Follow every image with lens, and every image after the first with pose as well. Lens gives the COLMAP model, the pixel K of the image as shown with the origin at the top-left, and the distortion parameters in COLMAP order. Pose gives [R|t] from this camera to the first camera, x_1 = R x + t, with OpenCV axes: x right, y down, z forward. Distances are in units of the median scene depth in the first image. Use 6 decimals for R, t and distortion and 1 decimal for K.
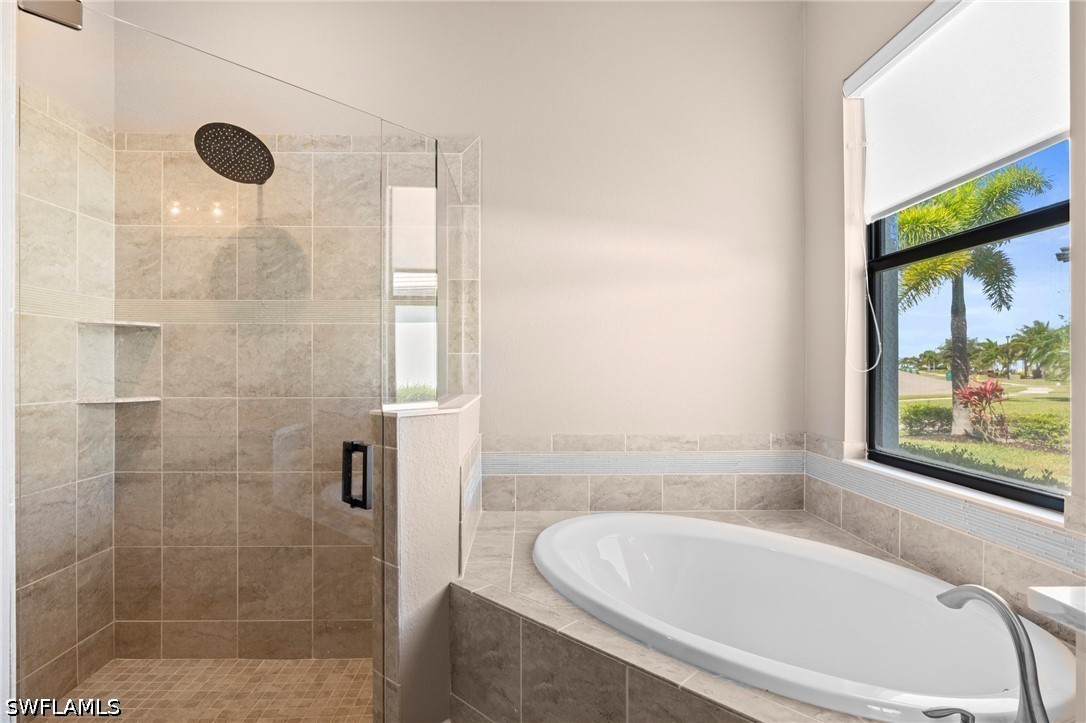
lens RADIAL K [[540.8, 0, 543.0], [0, 540.8, 361.5], [0, 0, 1]] dist [-0.000700, 0.000073]
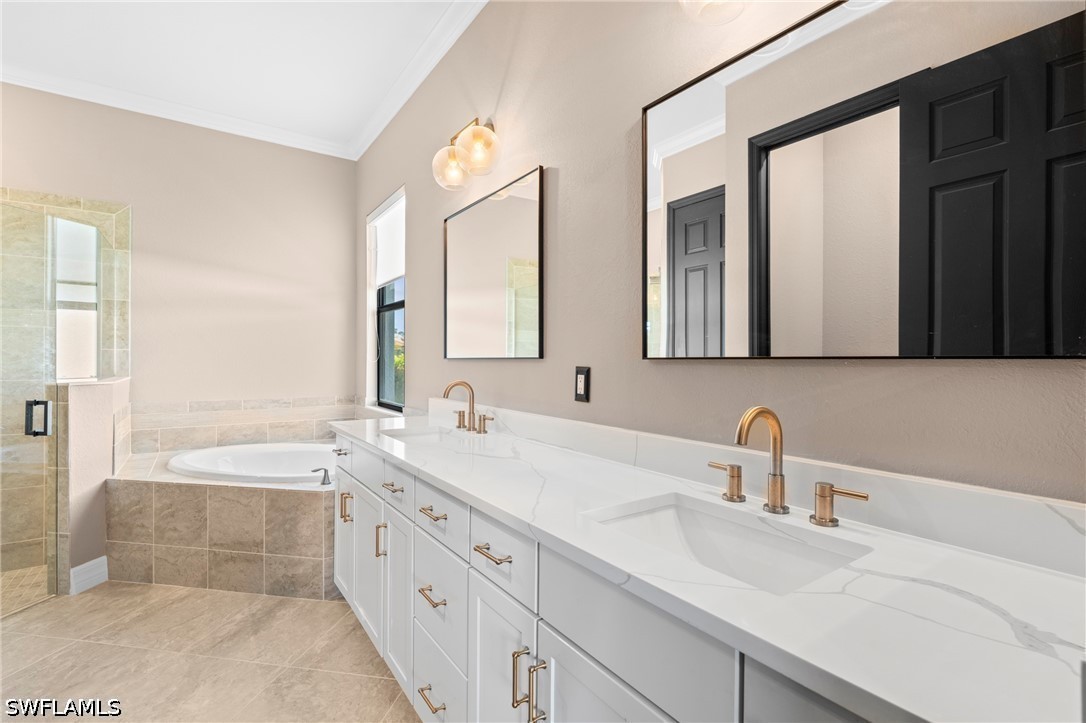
lens RADIAL K [[493.5, 0, 540.8], [0, 493.5, 361.3], [0, 0, 1]] dist [-0.000679, 0.000497]
pose [[0.841527, 0.004923, 0.540193, 0.117686], [-0.011852, 0.999886, 0.009351, -0.009400], [-0.540086, -0.014271, 0.841489, -0.872497]]
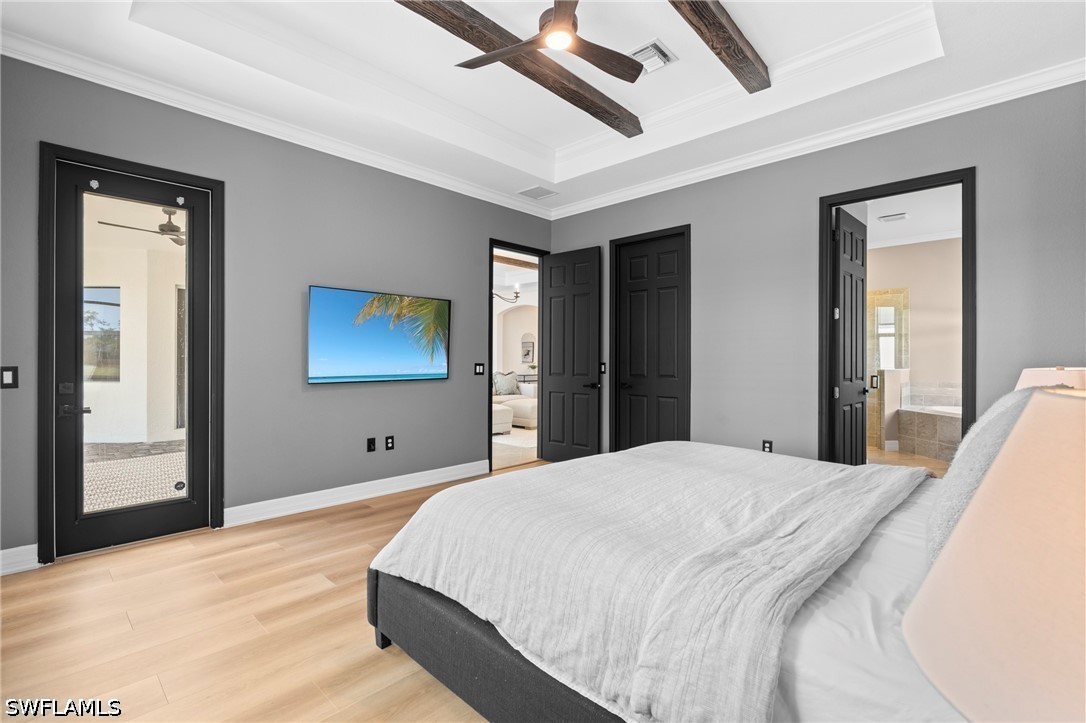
lens RADIAL K [[485.8, 0, 545.5], [0, 485.8, 355.6], [0, 0, 1]] dist [-0.005124, 0.000174]
pose [[0.696413, 0.000501, -0.717641, 0.498261], [0.002165, 0.999994, 0.002799, -0.031927], [0.717638, -0.003503, 0.696407, -2.874347]]
